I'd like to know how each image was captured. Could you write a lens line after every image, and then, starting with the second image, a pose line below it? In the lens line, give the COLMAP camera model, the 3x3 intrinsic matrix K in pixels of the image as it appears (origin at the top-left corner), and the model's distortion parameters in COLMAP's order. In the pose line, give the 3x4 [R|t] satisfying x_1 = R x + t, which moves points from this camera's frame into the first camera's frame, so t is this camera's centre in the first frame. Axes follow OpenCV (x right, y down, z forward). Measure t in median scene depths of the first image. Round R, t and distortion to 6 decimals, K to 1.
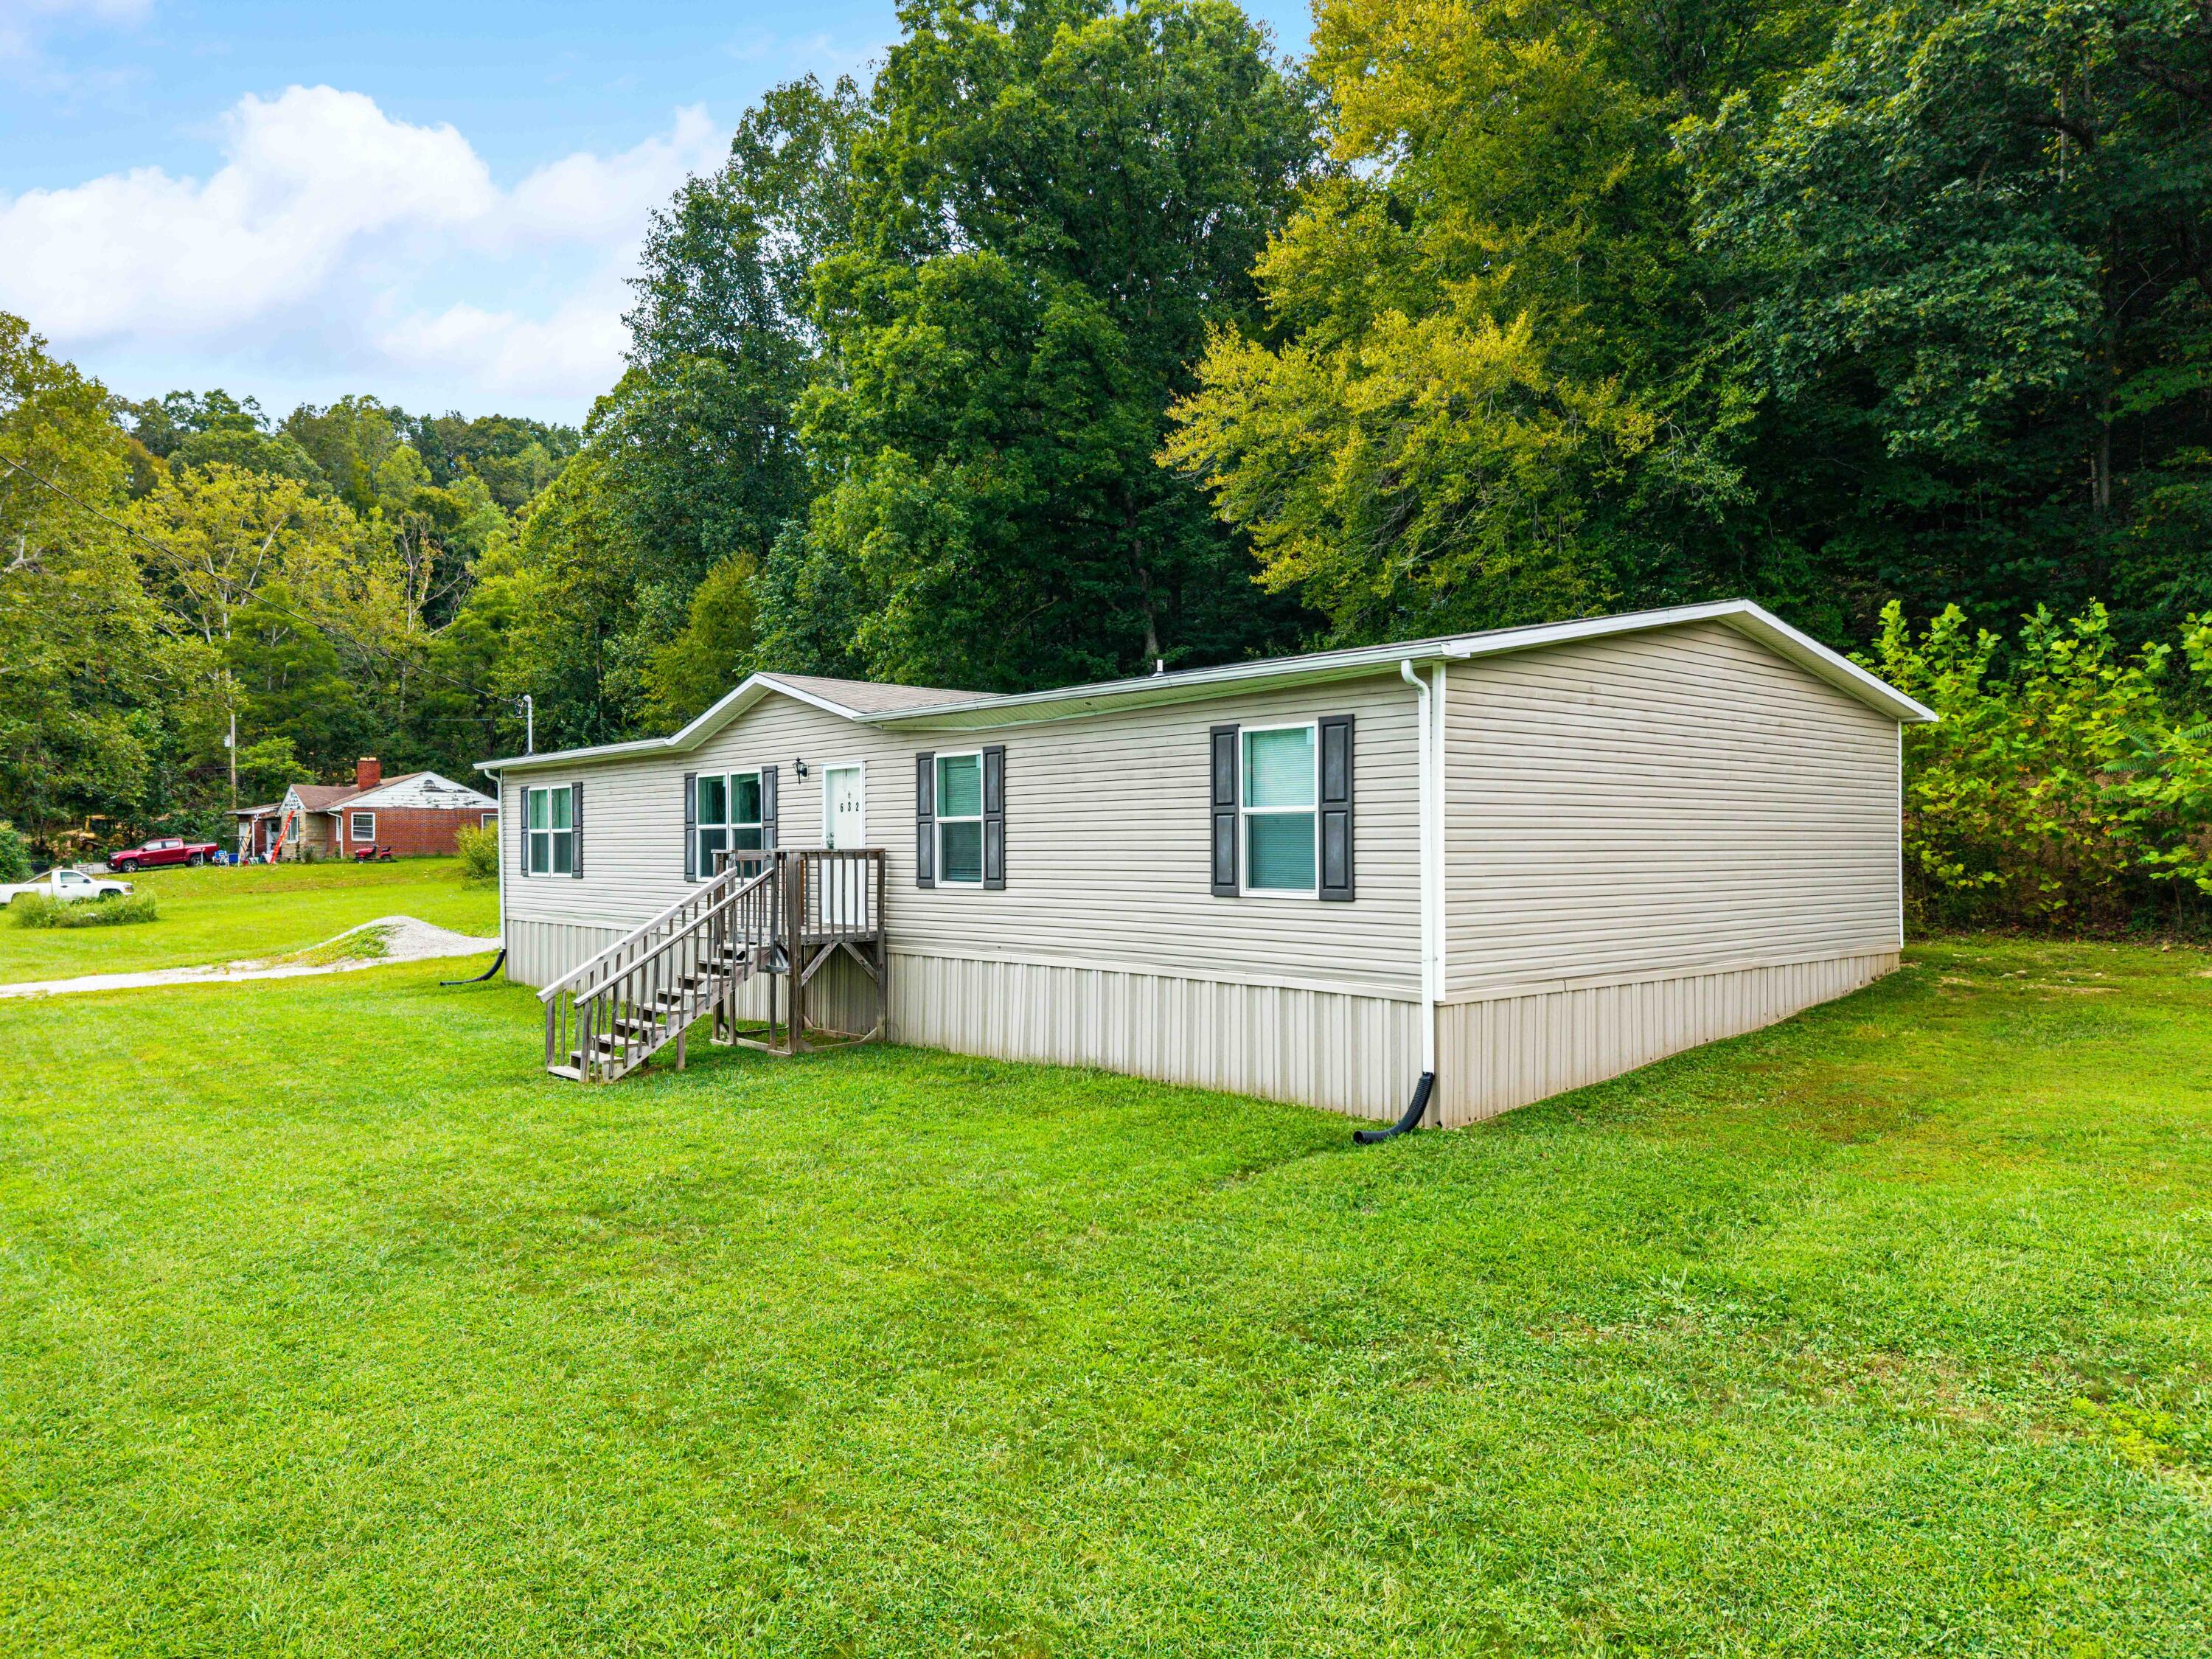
lens RADIAL K [[1516.0, 0, 1108.2], [0, 1516.0, 801.7], [0, 0, 1]] dist [0.010858, -0.003597]
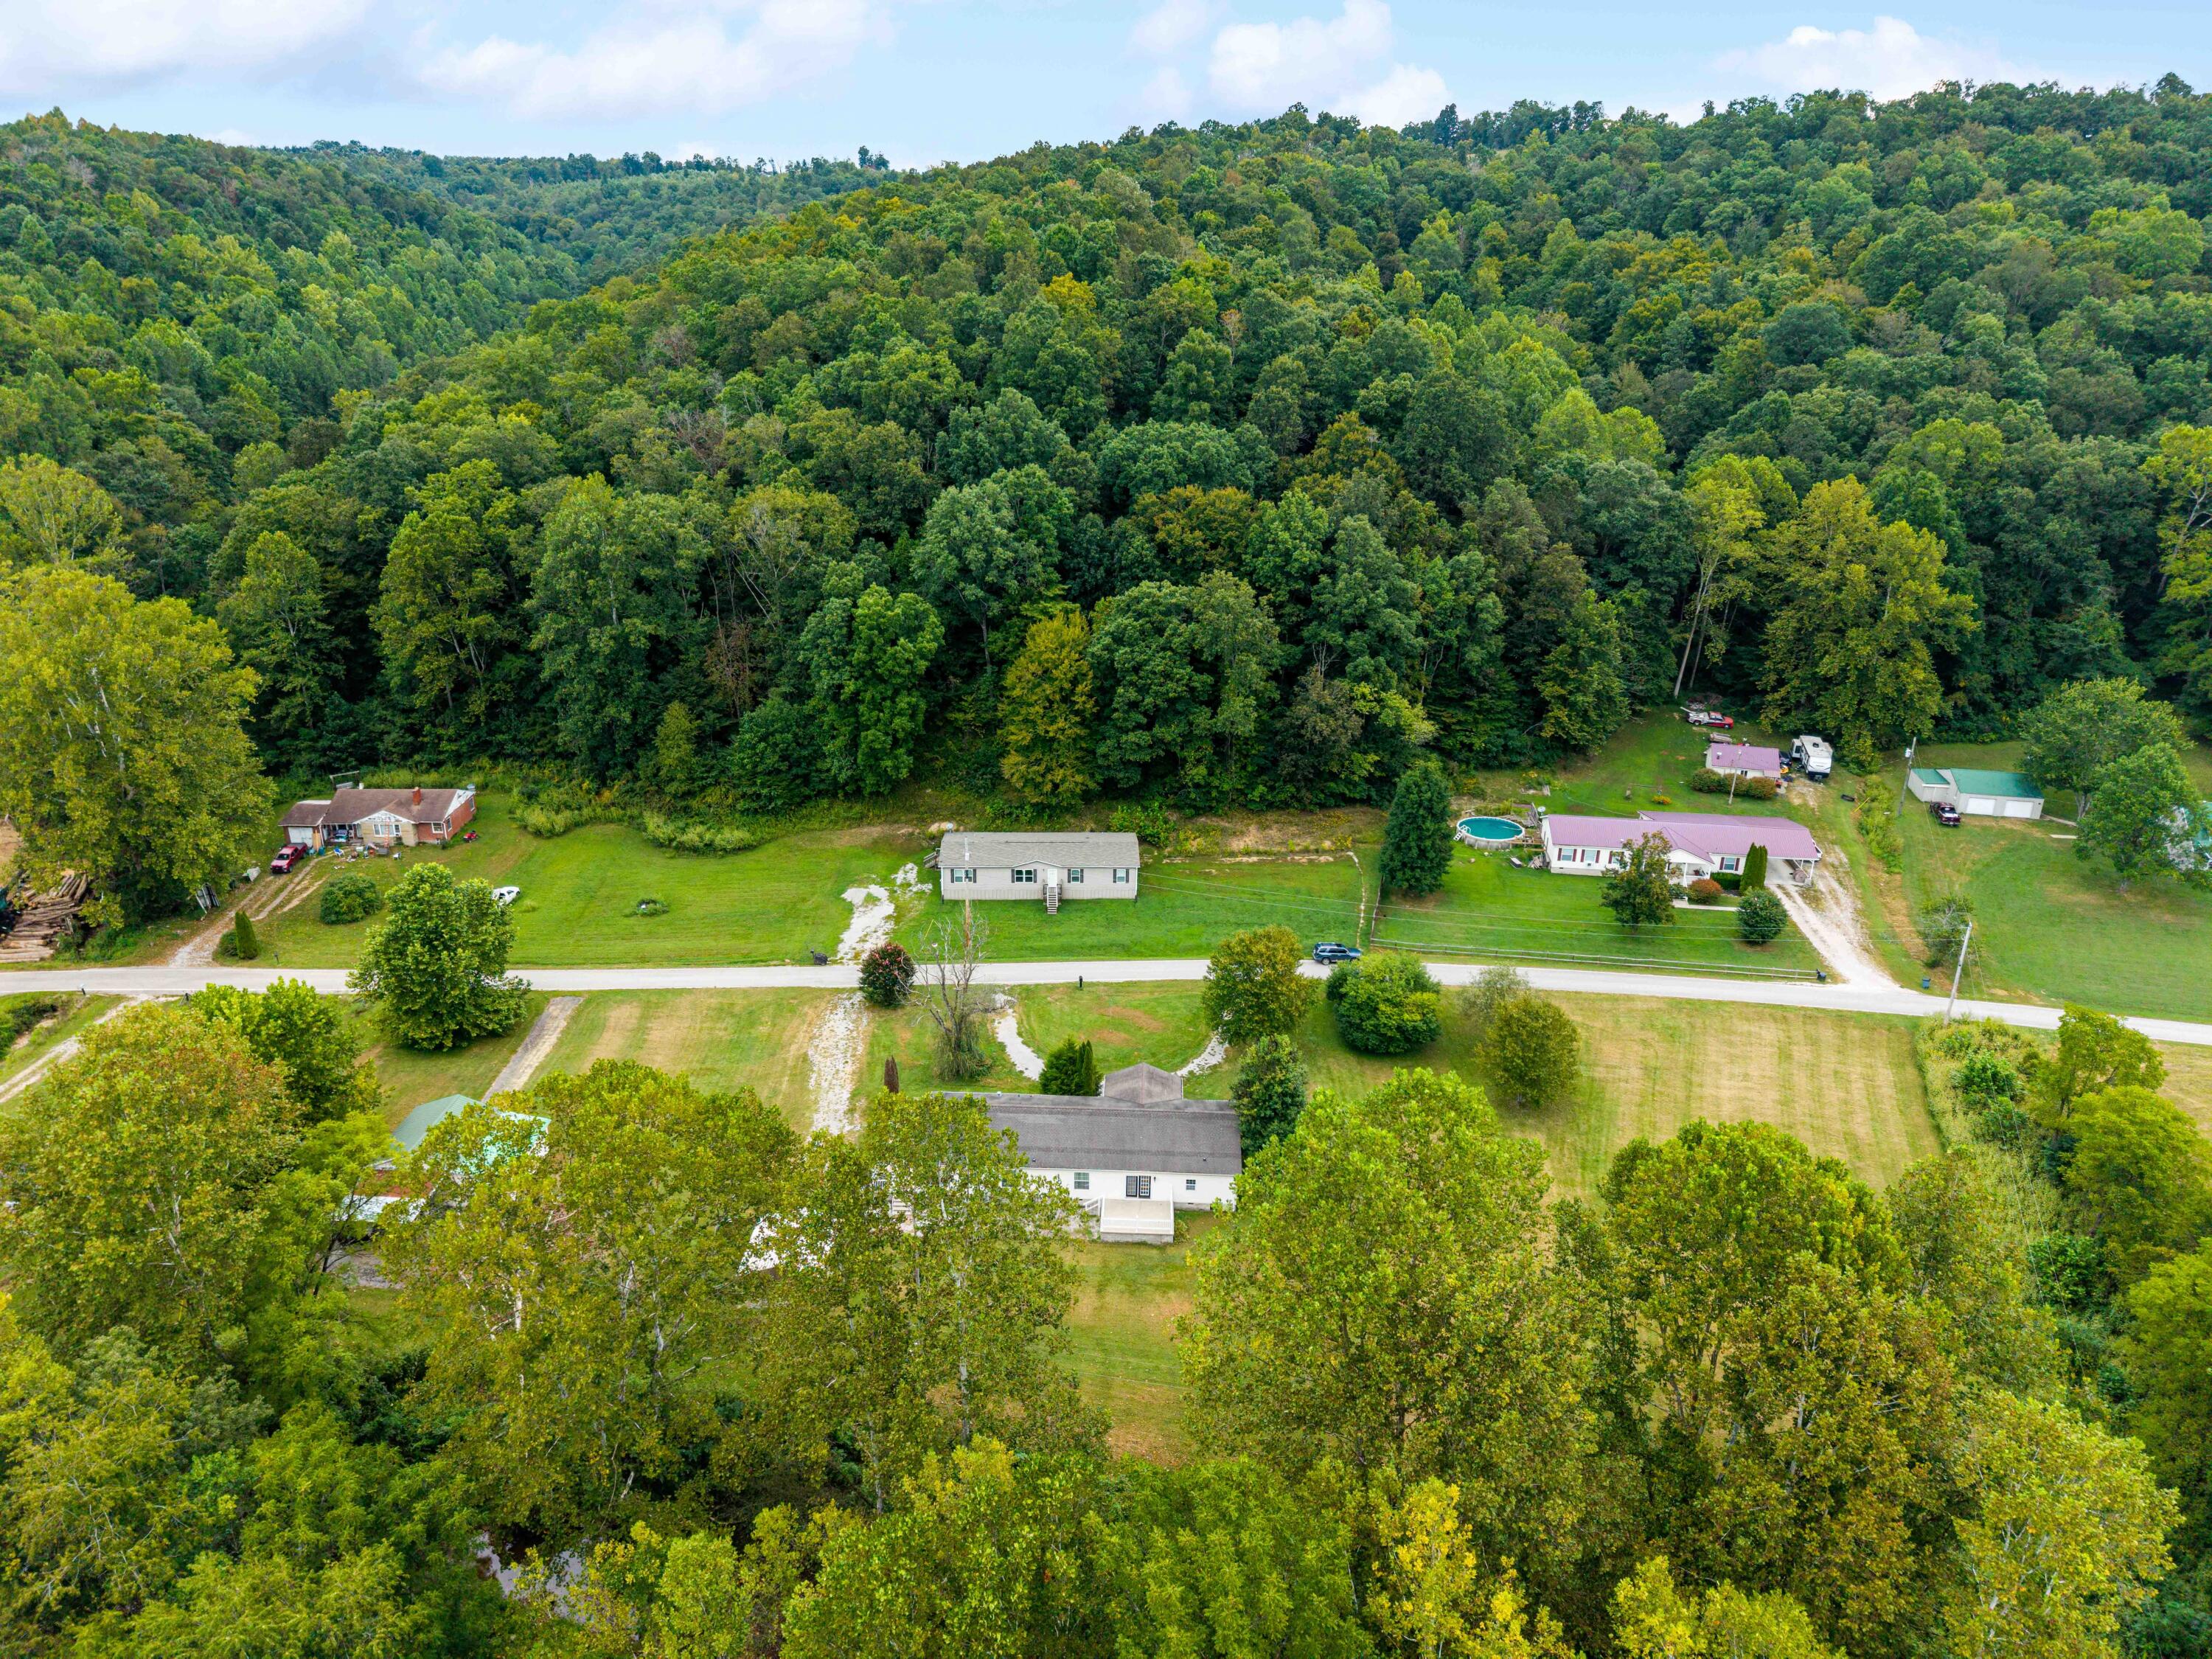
lens RADIAL K [[1457.3, 0, 1105.9], [0, 1457.3, 877.9], [0, 0, 1]] dist [0.060081, -0.073236]
pose [[0.643038, -0.293438, 0.707387, -4.407623], [-0.038599, 0.910090, 0.412610, -2.567862], [-0.764861, -0.292628, 0.573896, -2.997433]]
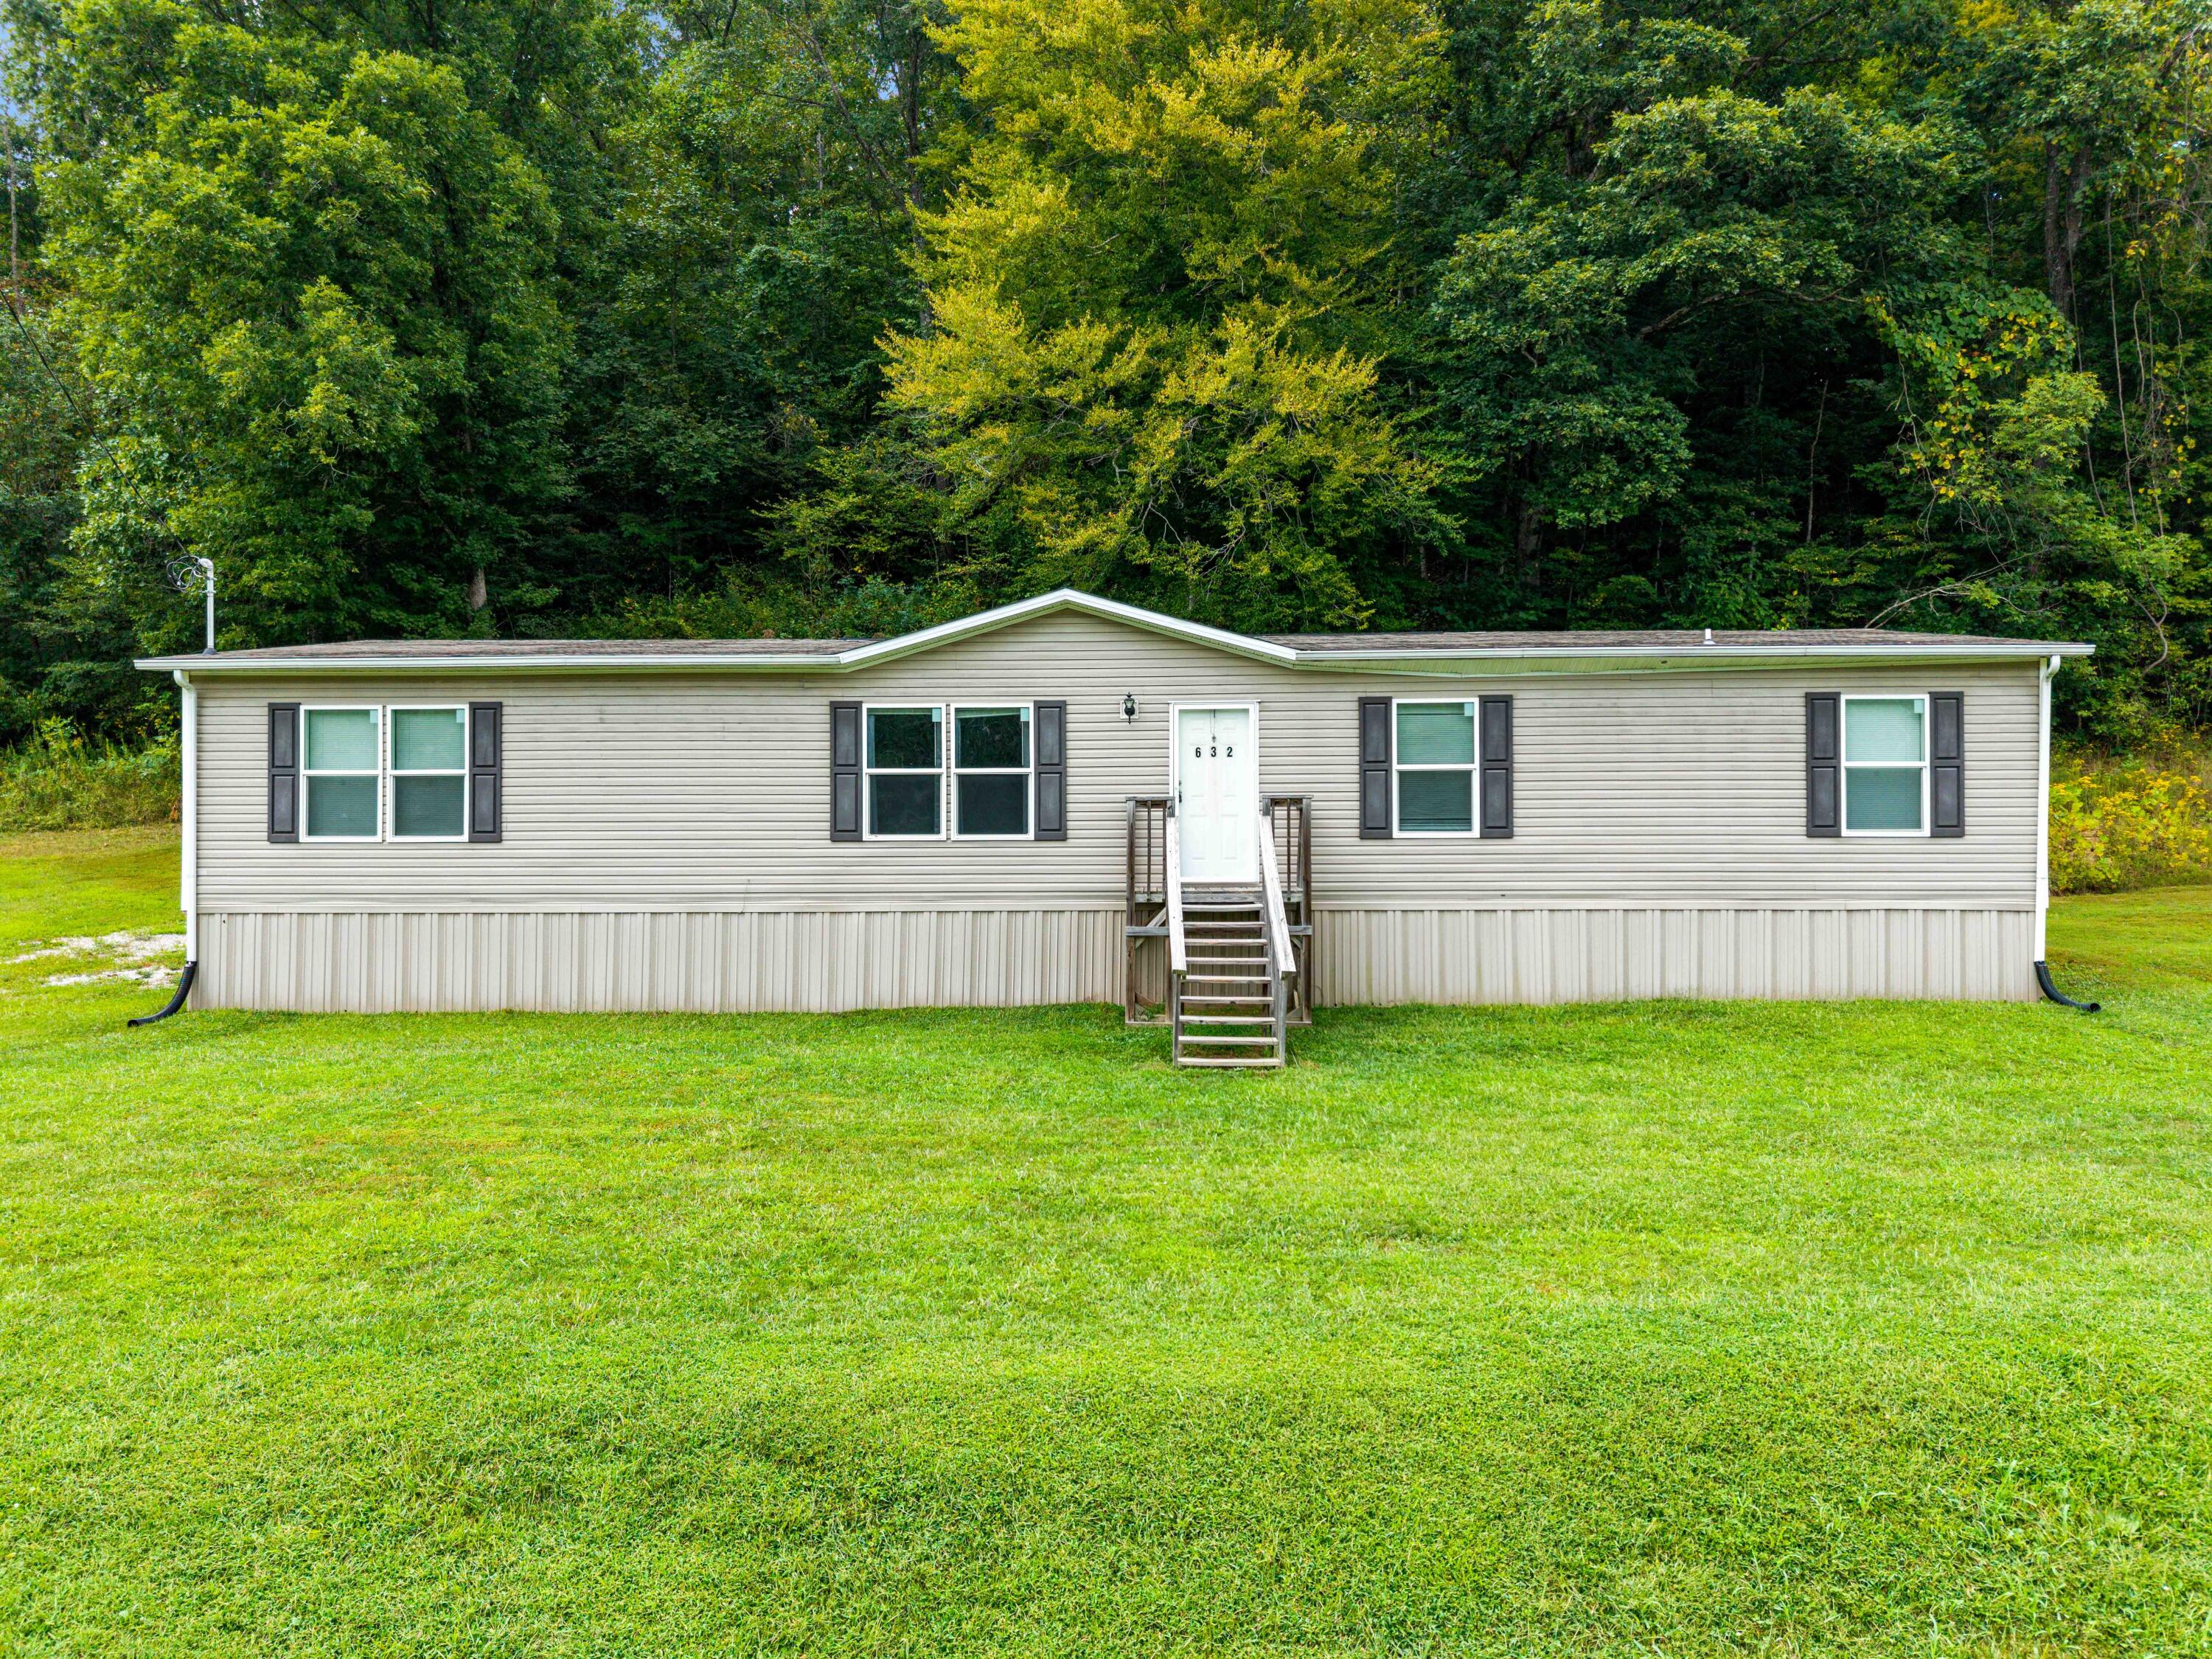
lens RADIAL K [[1504.6, 0, 1102.0], [0, 1504.6, 807.5], [0, 0, 1]] dist [0.021359, -0.016146]
pose [[0.694651, 0.008364, 0.719298, -0.657293], [-0.020644, 0.999752, 0.008311, 0.023514], [-0.719050, -0.020623, 0.694652, 0.330088]]
